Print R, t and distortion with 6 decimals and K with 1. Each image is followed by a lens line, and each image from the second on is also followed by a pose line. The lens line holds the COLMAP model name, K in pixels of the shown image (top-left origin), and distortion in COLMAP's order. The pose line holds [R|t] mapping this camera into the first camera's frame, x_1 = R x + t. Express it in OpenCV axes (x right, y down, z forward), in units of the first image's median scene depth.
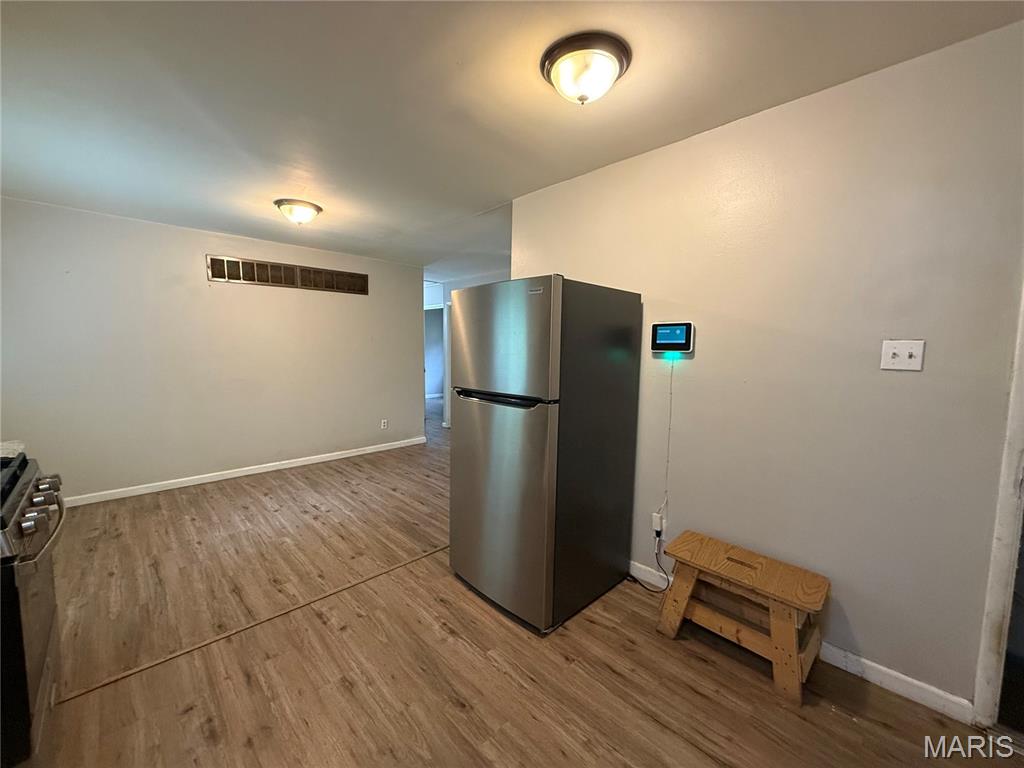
lens RADIAL K [[405.0, 0, 510.9], [0, 405.0, 382.8], [0, 0, 1]] dist [0.000941, 0.000522]
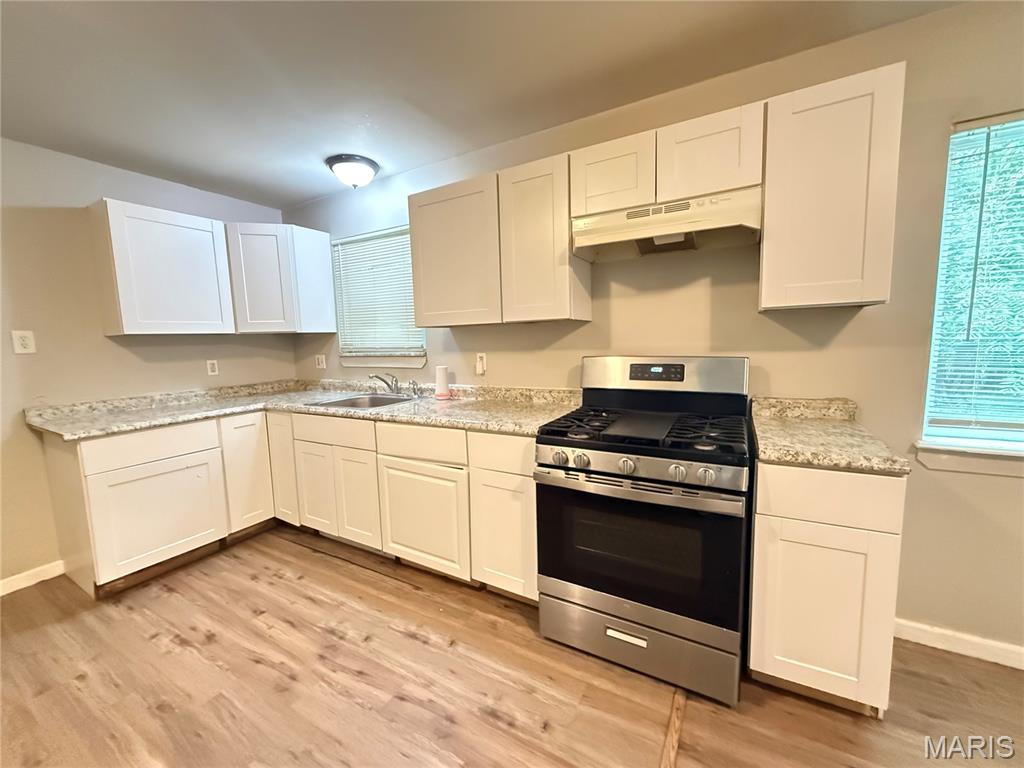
lens RADIAL K [[410.9, 0, 507.9], [0, 410.9, 383.1], [0, 0, 1]] dist [0.000093, 0.000659]
pose [[-0.964070, 0.043941, -0.261990, -0.273959], [-0.007054, 0.981643, 0.190600, -0.064316], [0.265556, 0.185600, -0.946062, 0.920168]]
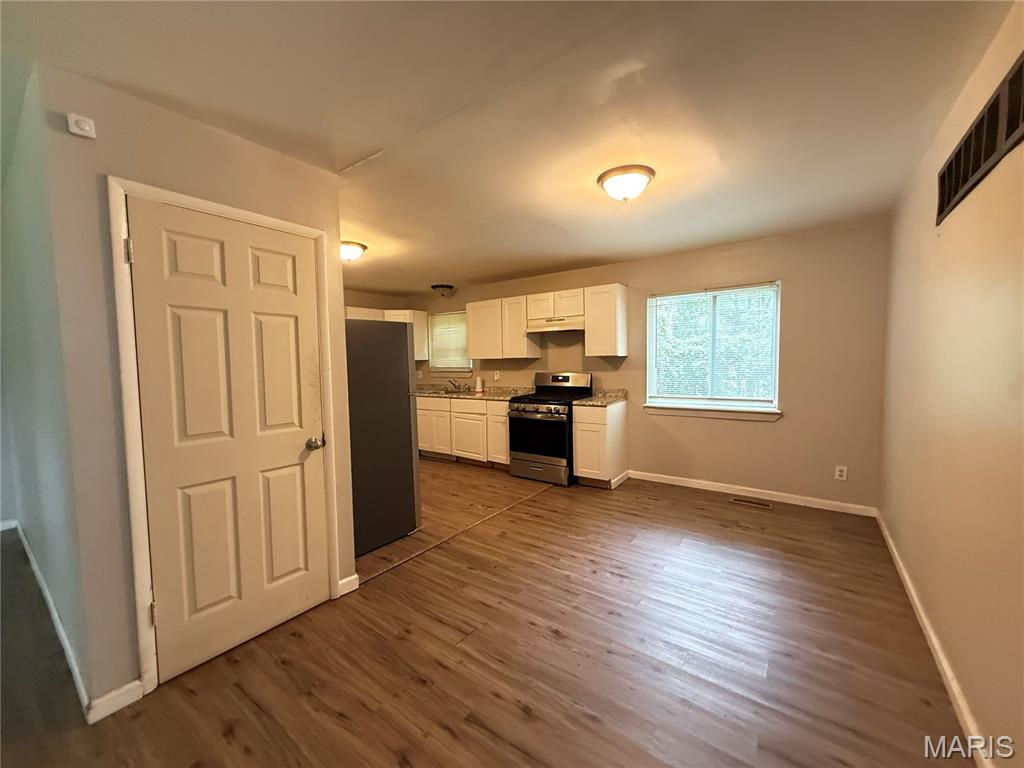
lens RADIAL K [[405.0, 0, 510.9], [0, 405.0, 382.8], [0, 0, 1]] dist [0.000941, 0.000522]
pose [[-0.986985, 0.014012, -0.160202, -0.207220], [-0.008628, 0.990148, 0.139756, -0.179966], [0.160582, 0.139319, -0.977140, 2.015659]]
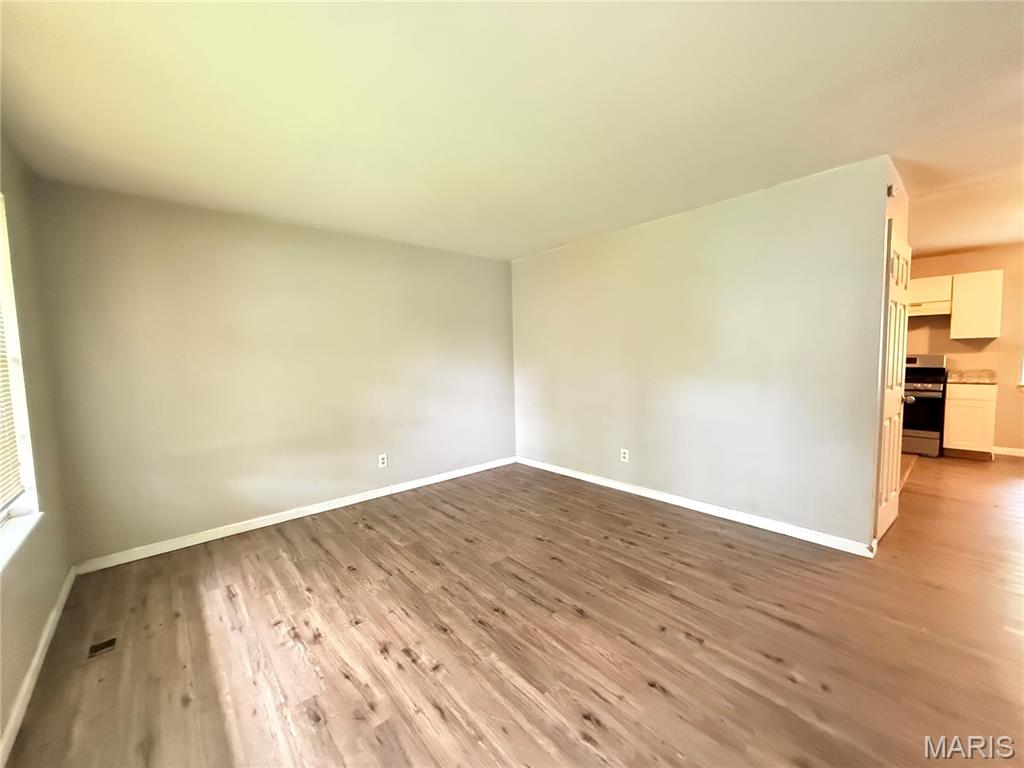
lens RADIAL K [[405.0, 0, 510.9], [0, 405.0, 382.8], [0, 0, 1]] dist [0.000941, 0.000522]
pose [[-0.998668, 0.004083, 0.051426, 1.045083], [0.012413, 0.986594, 0.162724, -0.180947], [-0.050072, 0.163146, -0.985331, 2.312446]]
